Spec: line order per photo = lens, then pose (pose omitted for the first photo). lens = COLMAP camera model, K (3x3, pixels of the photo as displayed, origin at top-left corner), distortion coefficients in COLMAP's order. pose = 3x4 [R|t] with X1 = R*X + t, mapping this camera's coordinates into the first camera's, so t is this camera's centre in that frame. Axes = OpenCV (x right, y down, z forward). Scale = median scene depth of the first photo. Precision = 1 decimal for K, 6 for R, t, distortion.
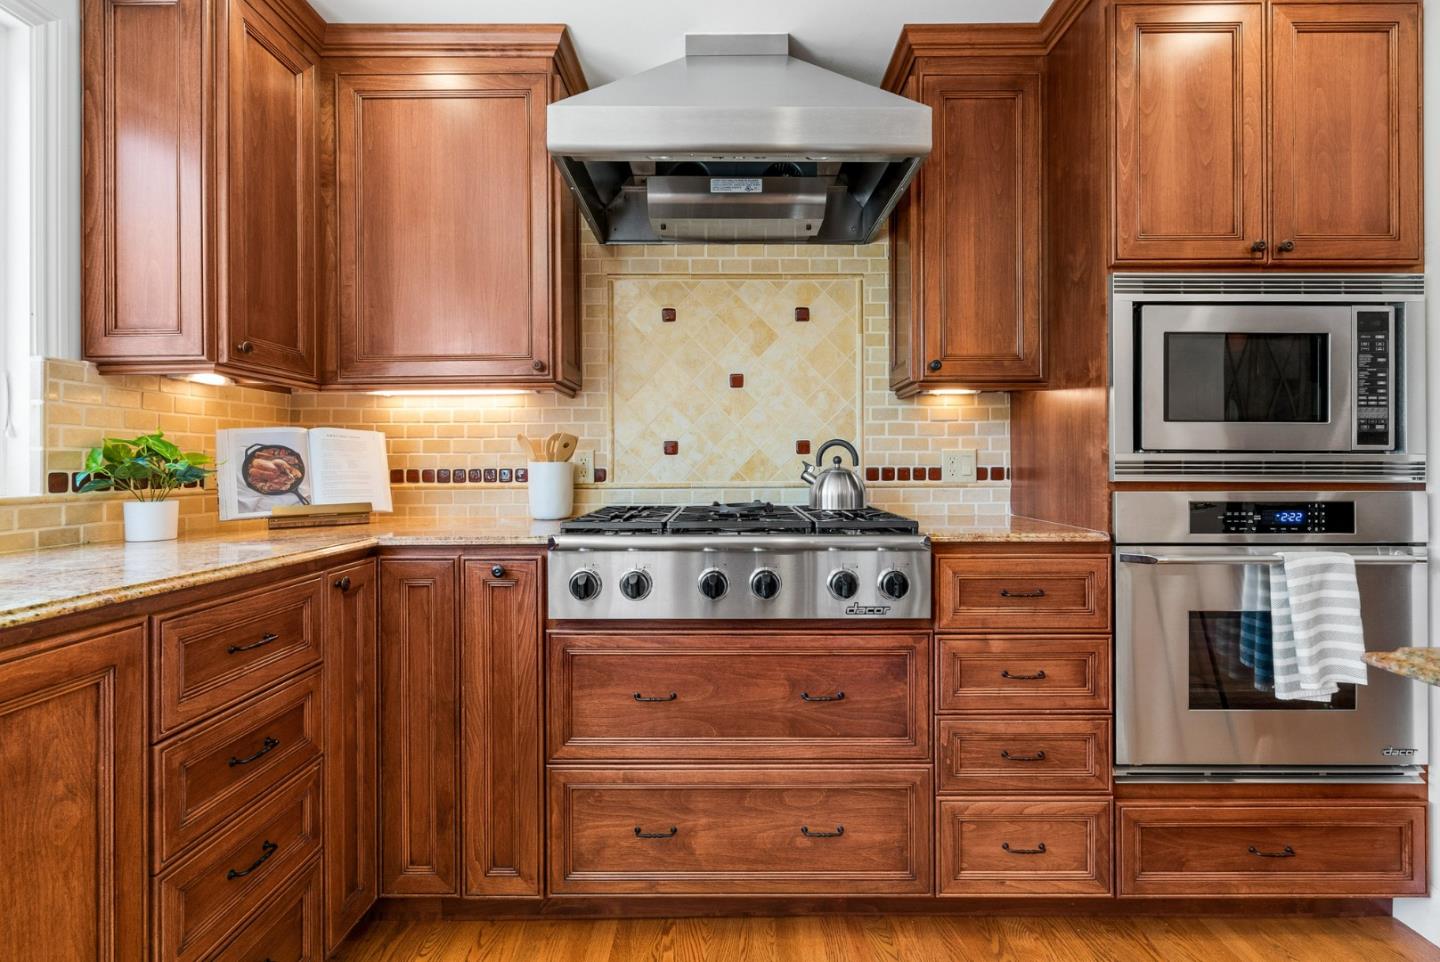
lens RADIAL K [[668.9, 0, 724.8], [0, 668.9, 461.0], [0, 0, 1]] dist [-0.003048, 0.000259]
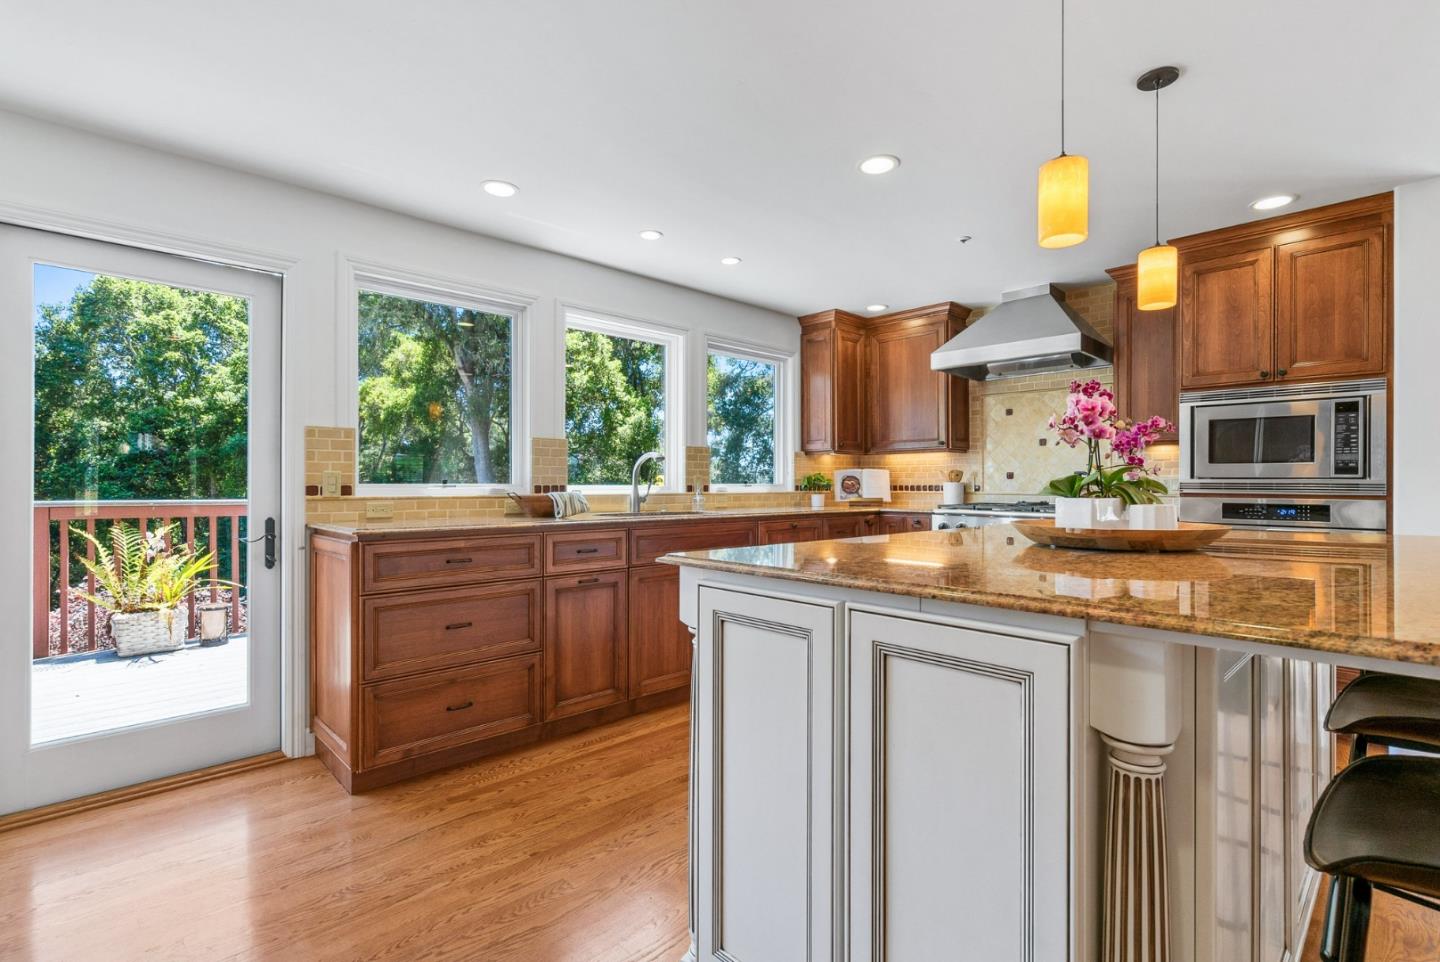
lens RADIAL K [[671.8, 0, 720.2], [0, 671.8, 483.8], [0, 0, 1]] dist [-0.004971, 0.000901]
pose [[0.688594, 0.004448, -0.725133, 1.097407], [0.000397, 0.999979, 0.006511, -0.010740], [0.725147, -0.004771, 0.688578, -1.480772]]
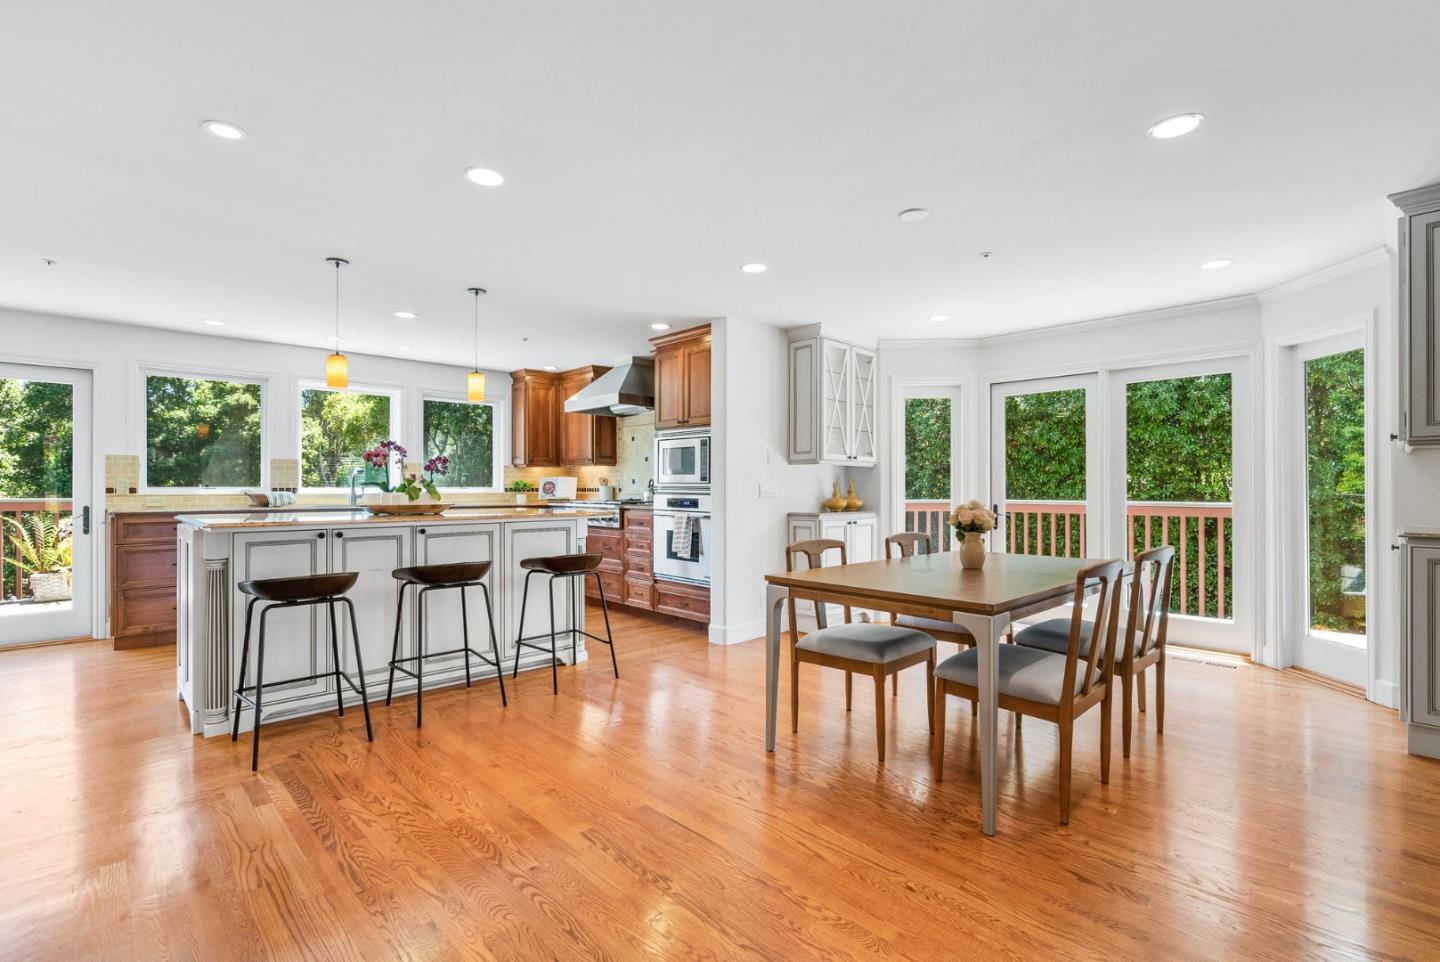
lens RADIAL K [[656.5, 0, 720.0], [0, 656.5, 481.0], [0, 0, 1]] dist [-0.004199, 0.001048]
pose [[0.687657, -0.003872, -0.726026, 3.243609], [0.000958, 0.999990, -0.004426, -0.010460], [0.726035, 0.002348, 0.687653, -1.087709]]
